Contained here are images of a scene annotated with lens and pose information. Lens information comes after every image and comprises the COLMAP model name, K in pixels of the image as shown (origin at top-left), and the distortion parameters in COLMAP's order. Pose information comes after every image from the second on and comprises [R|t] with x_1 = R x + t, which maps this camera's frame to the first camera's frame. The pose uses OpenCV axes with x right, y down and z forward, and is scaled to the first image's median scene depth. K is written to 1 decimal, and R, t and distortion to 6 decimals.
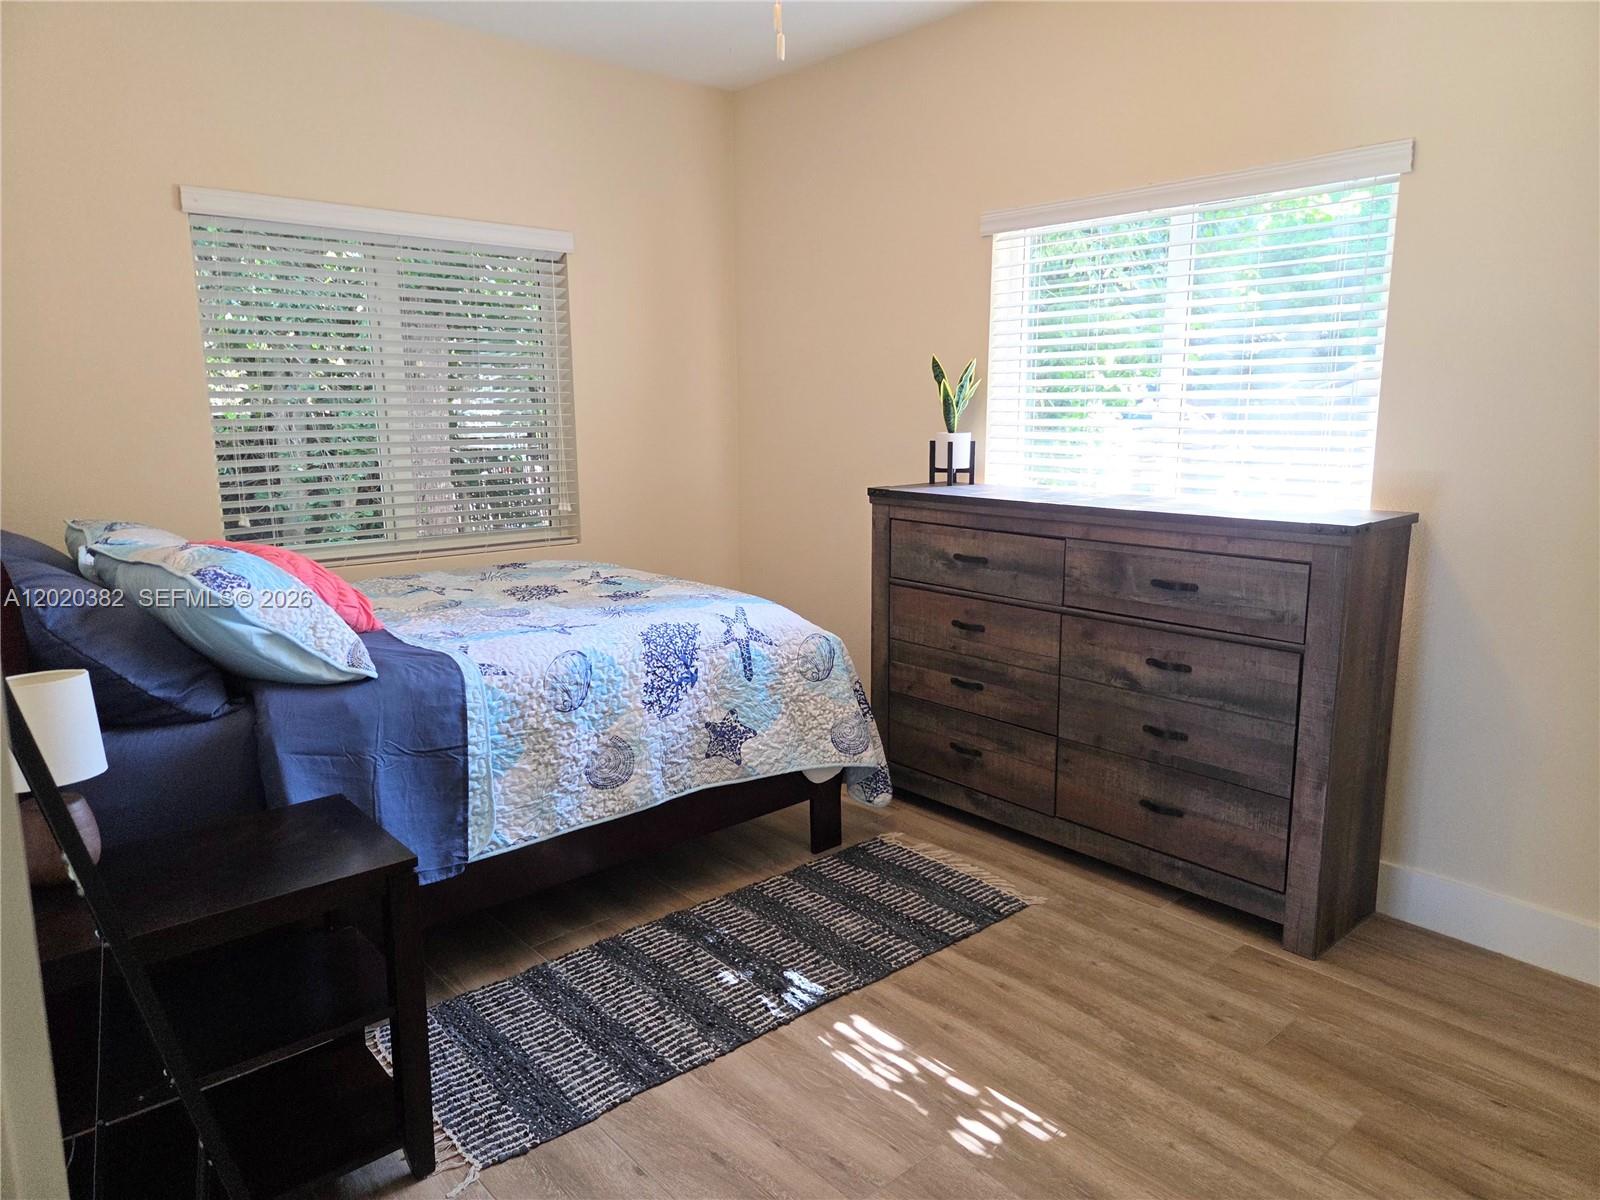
lens RADIAL K [[1063.4, 0, 791.8], [0, 1063.4, 592.1], [0, 0, 1]] dist [0.070804, -0.049174]
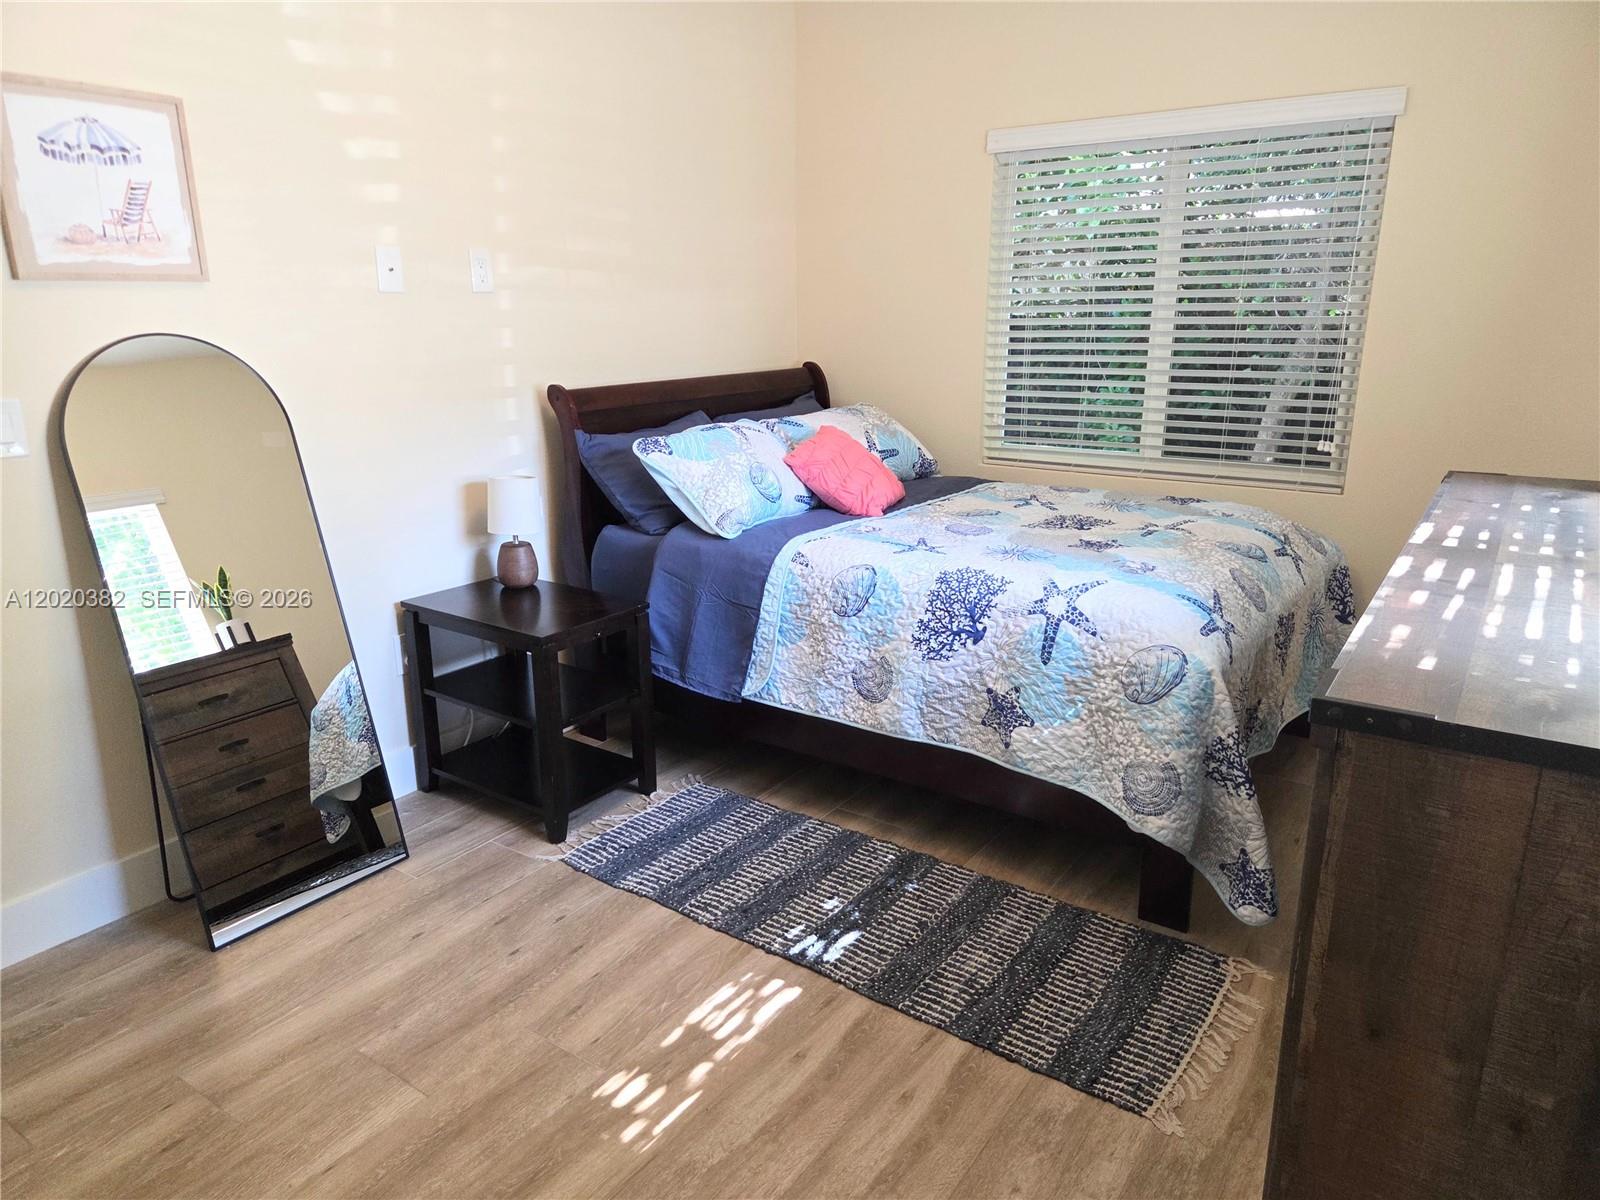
lens RADIAL K [[1063.4, 0, 791.8], [0, 1063.4, 592.1], [0, 0, 1]] dist [0.070804, -0.049174]
pose [[0.241331, 0.261696, -0.934491, 0.743234], [-0.164669, 0.960032, 0.226323, -0.141485], [0.956370, 0.099263, 0.274779, 0.603517]]
